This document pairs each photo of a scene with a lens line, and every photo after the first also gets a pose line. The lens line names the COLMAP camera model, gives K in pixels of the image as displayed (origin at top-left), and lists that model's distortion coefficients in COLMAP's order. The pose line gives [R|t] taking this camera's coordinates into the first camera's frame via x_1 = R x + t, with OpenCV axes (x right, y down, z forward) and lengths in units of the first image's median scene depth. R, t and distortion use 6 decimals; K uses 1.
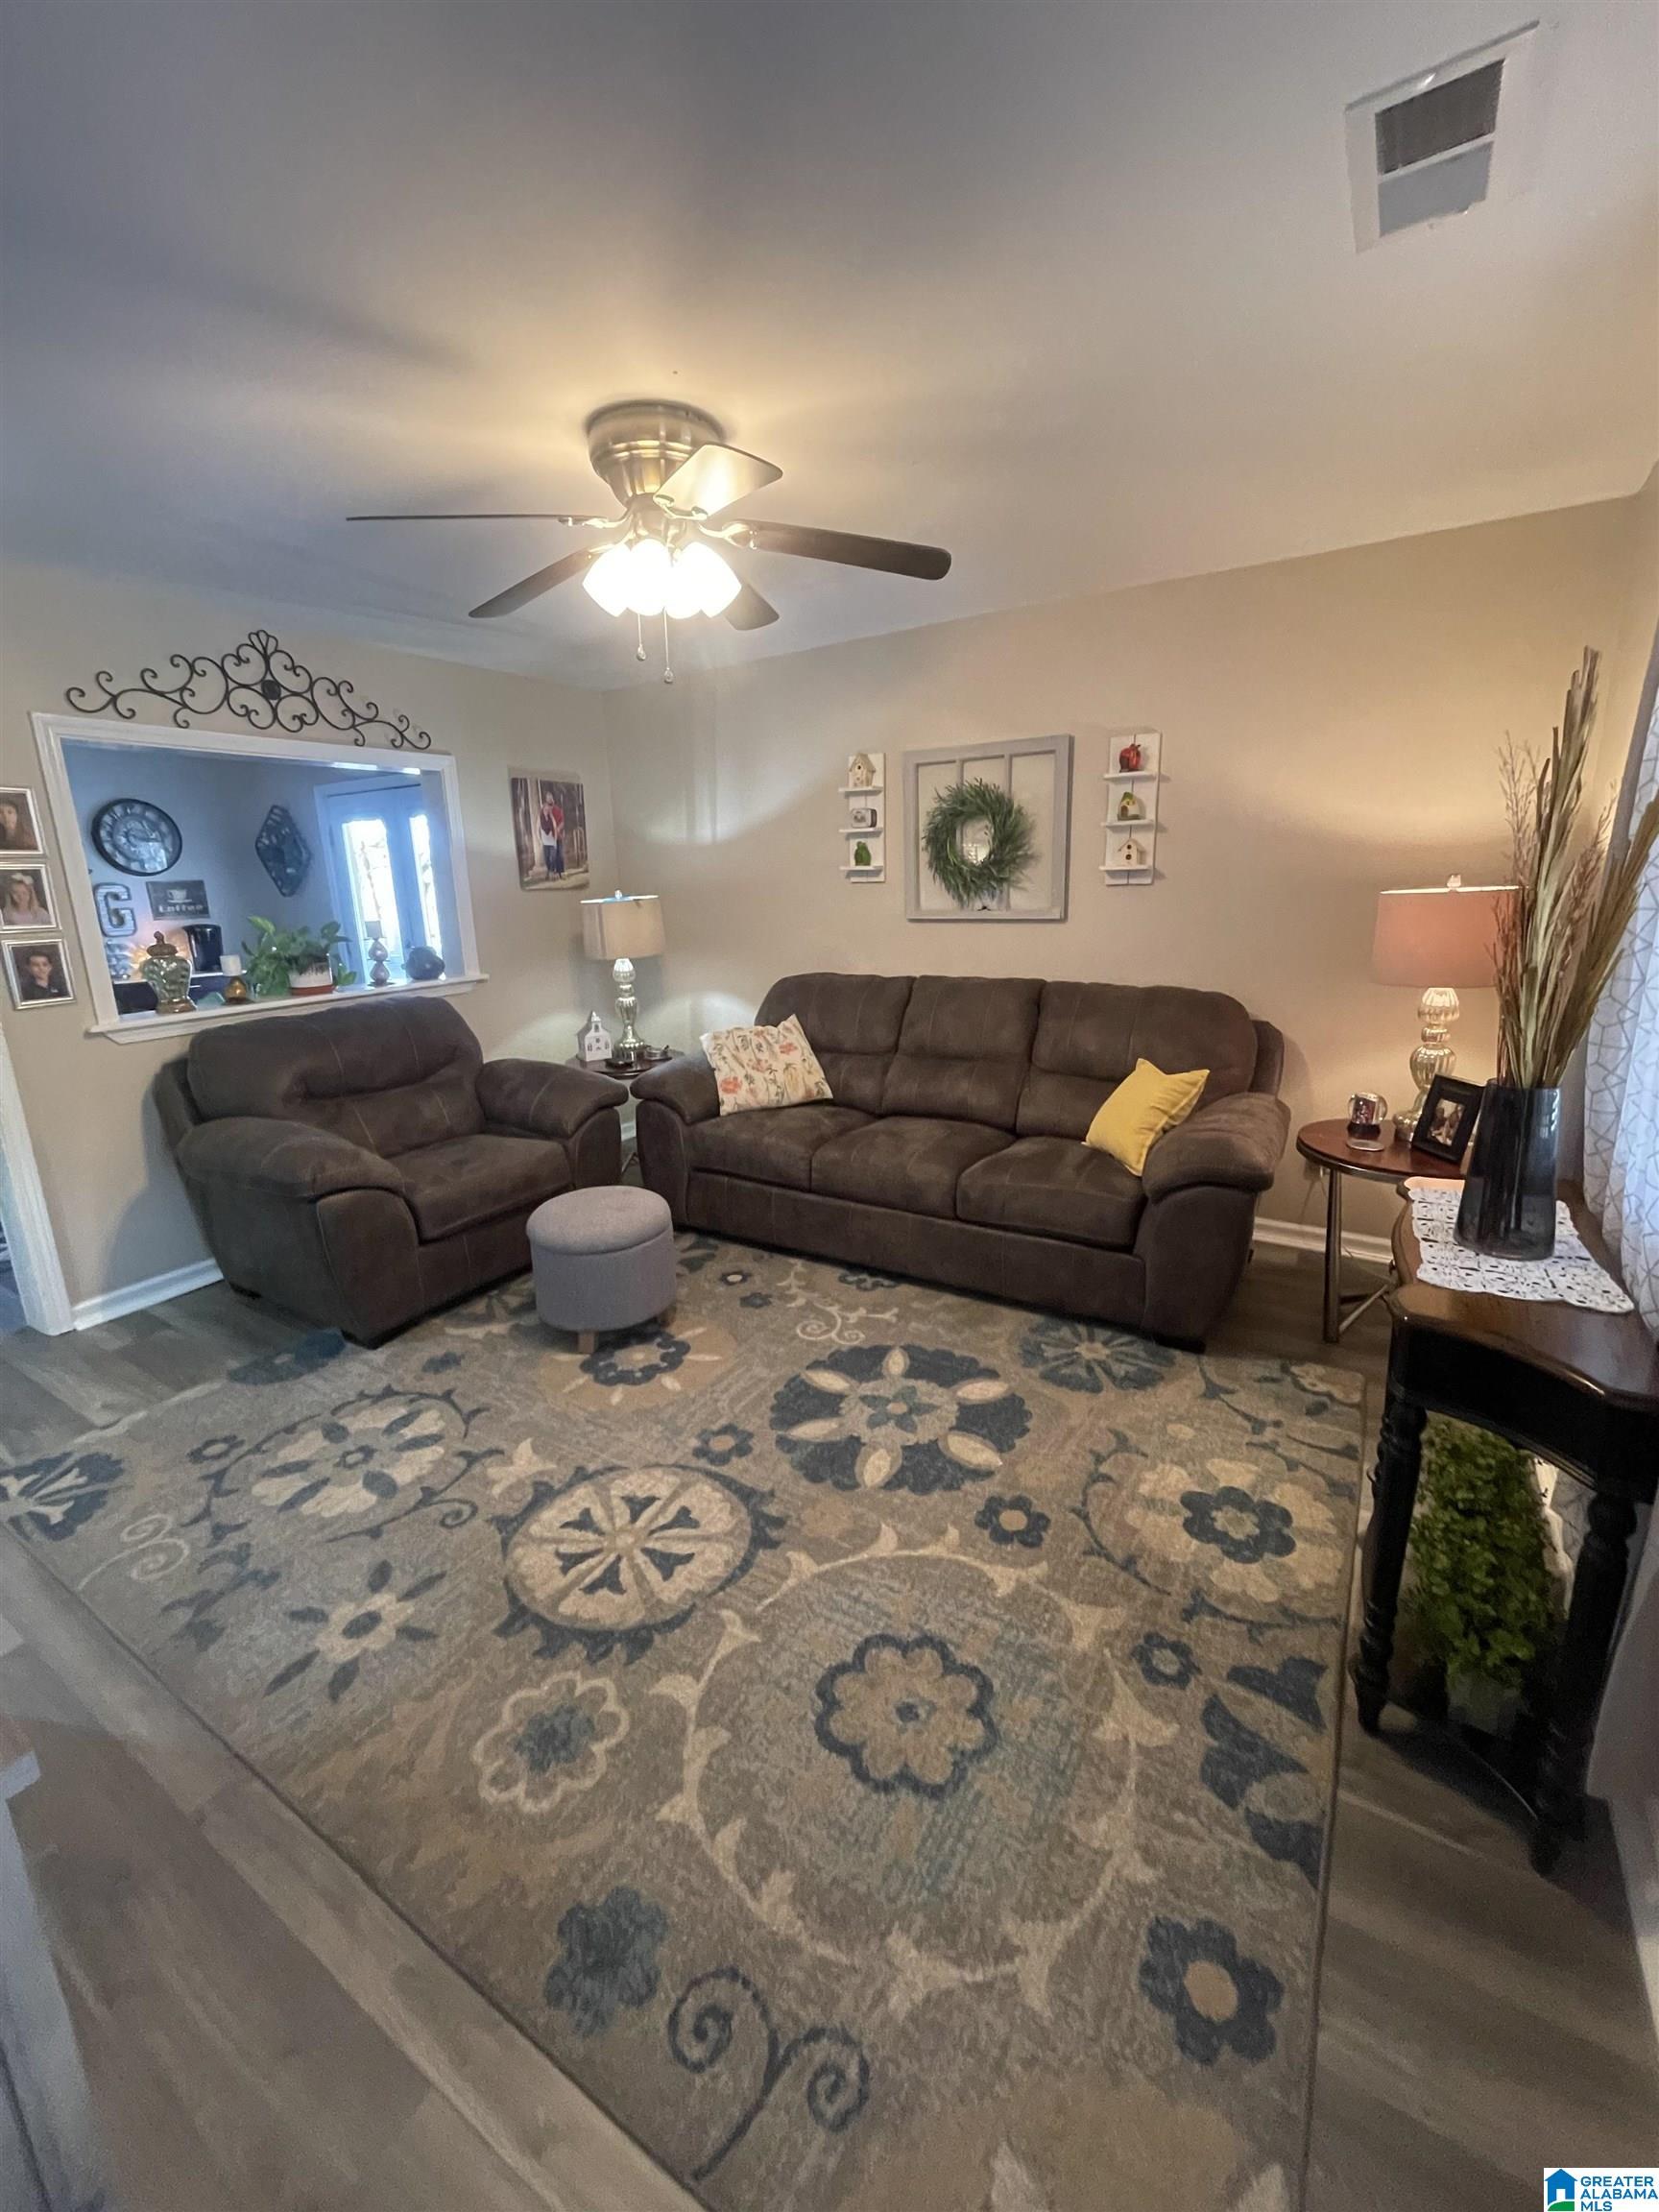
lens RADIAL K [[898.2, 0, 824.0], [0, 898.2, 1096.3], [0, 0, 1]] dist [-0.004518, 0.001238]
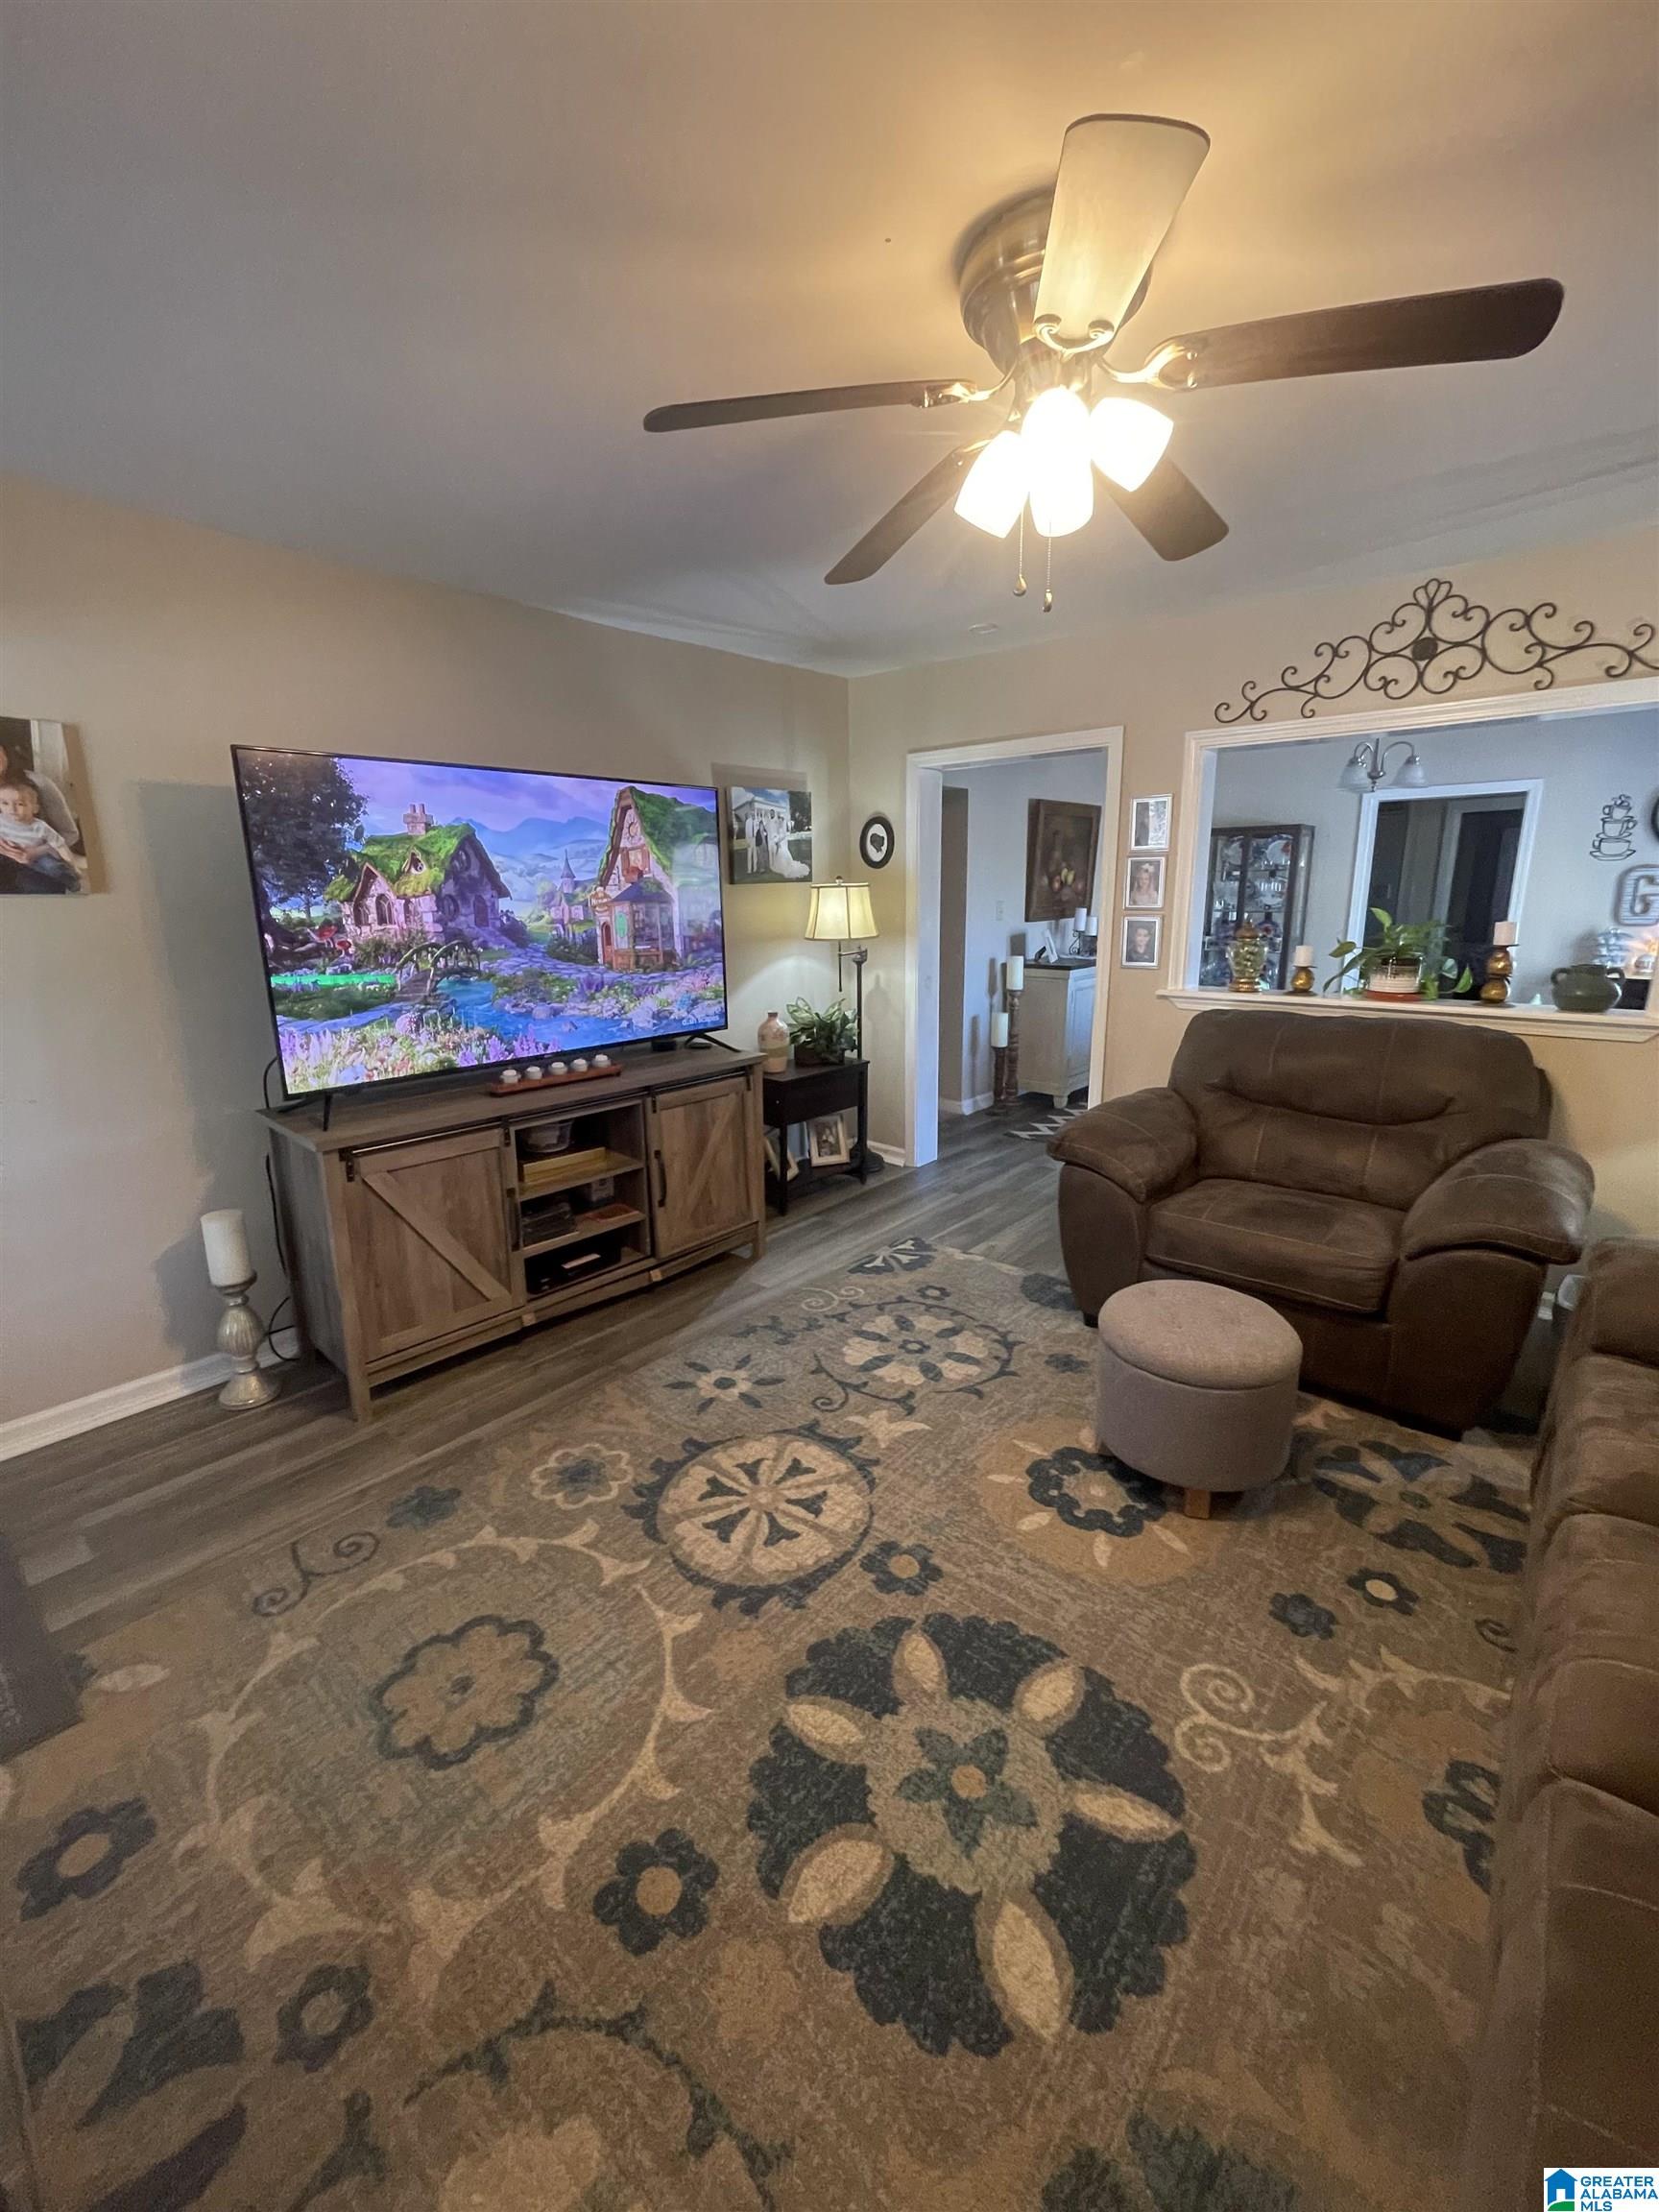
lens RADIAL K [[898.2, 0, 823.9], [0, 898.2, 1095.1], [0, 0, 1]] dist [-0.004518, 0.001238]
pose [[-0.152349, 0.249359, -0.956352, 0.554576], [-0.223005, 0.934020, 0.279062, -0.222020], [0.962839, 0.255786, -0.086689, 0.854437]]
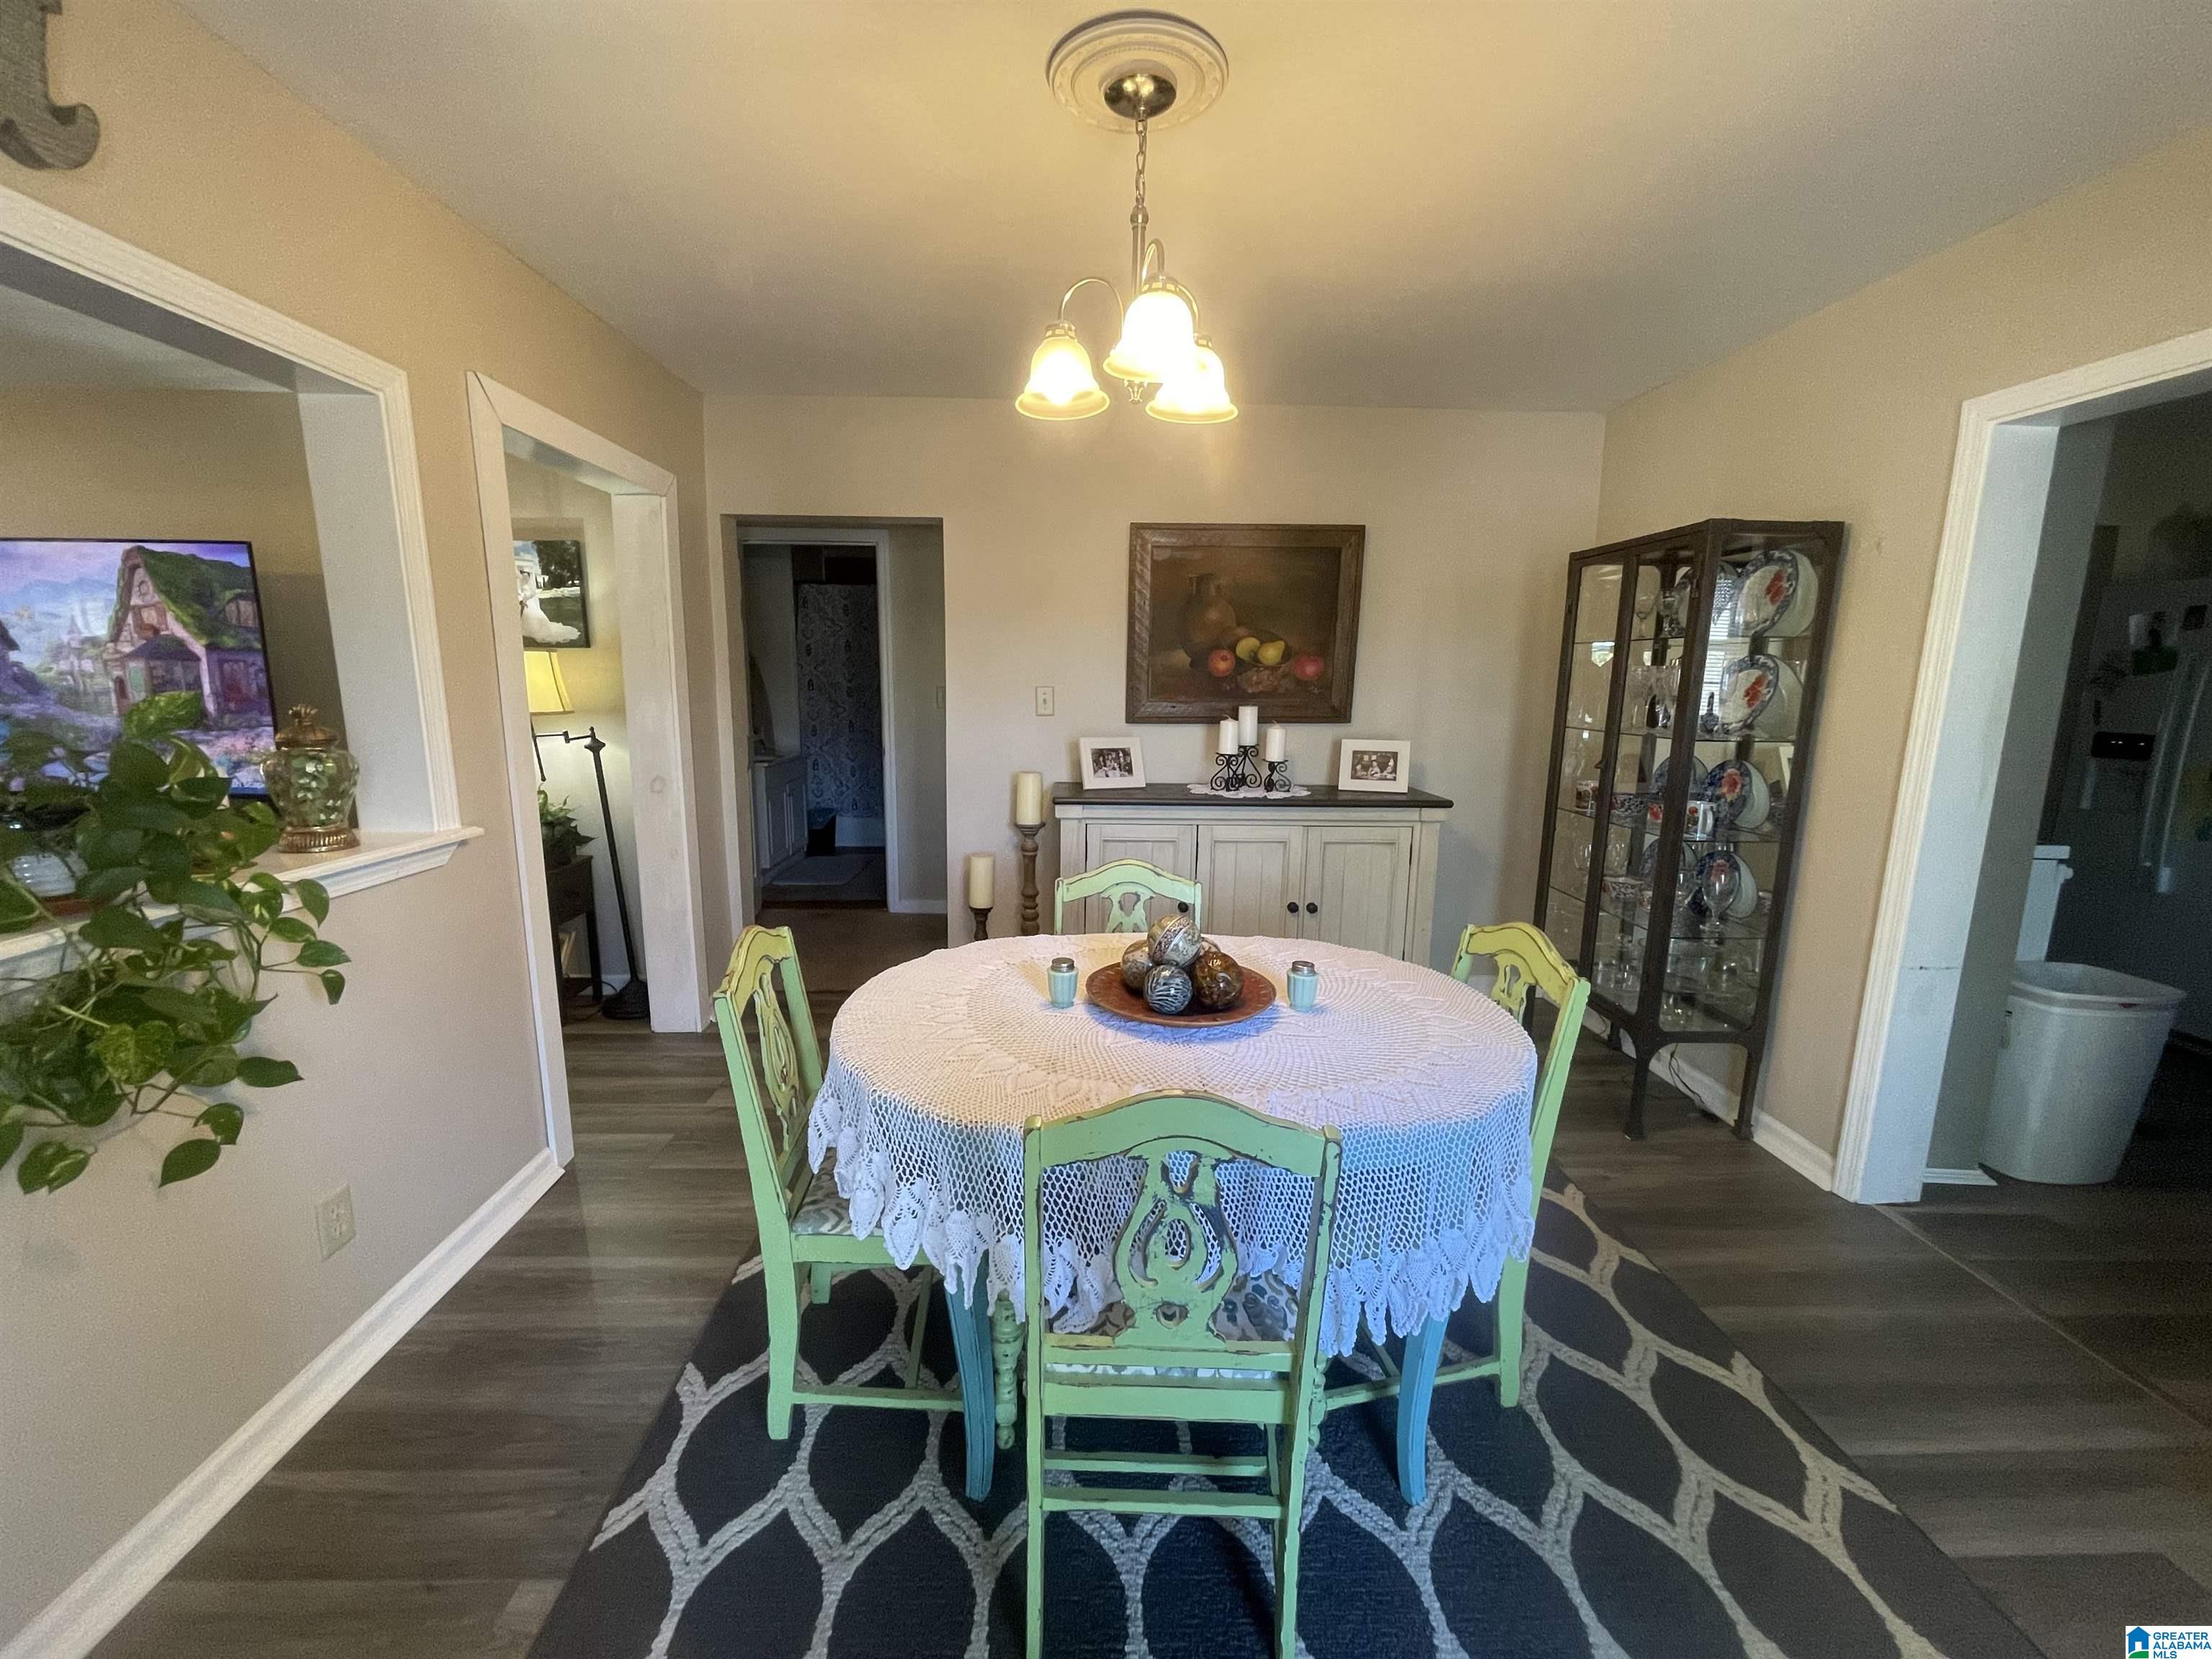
lens RADIAL K [[898.2, 0, 1087.5], [0, 898.2, 832.0], [0, 0, 1]] dist [-0.004518, 0.001238]
pose [[-0.827309, 0.108757, -0.551119, -1.065686], [-0.129445, 0.917768, 0.375427, -0.491952], [0.546630, 0.381933, -0.745200, 2.209014]]
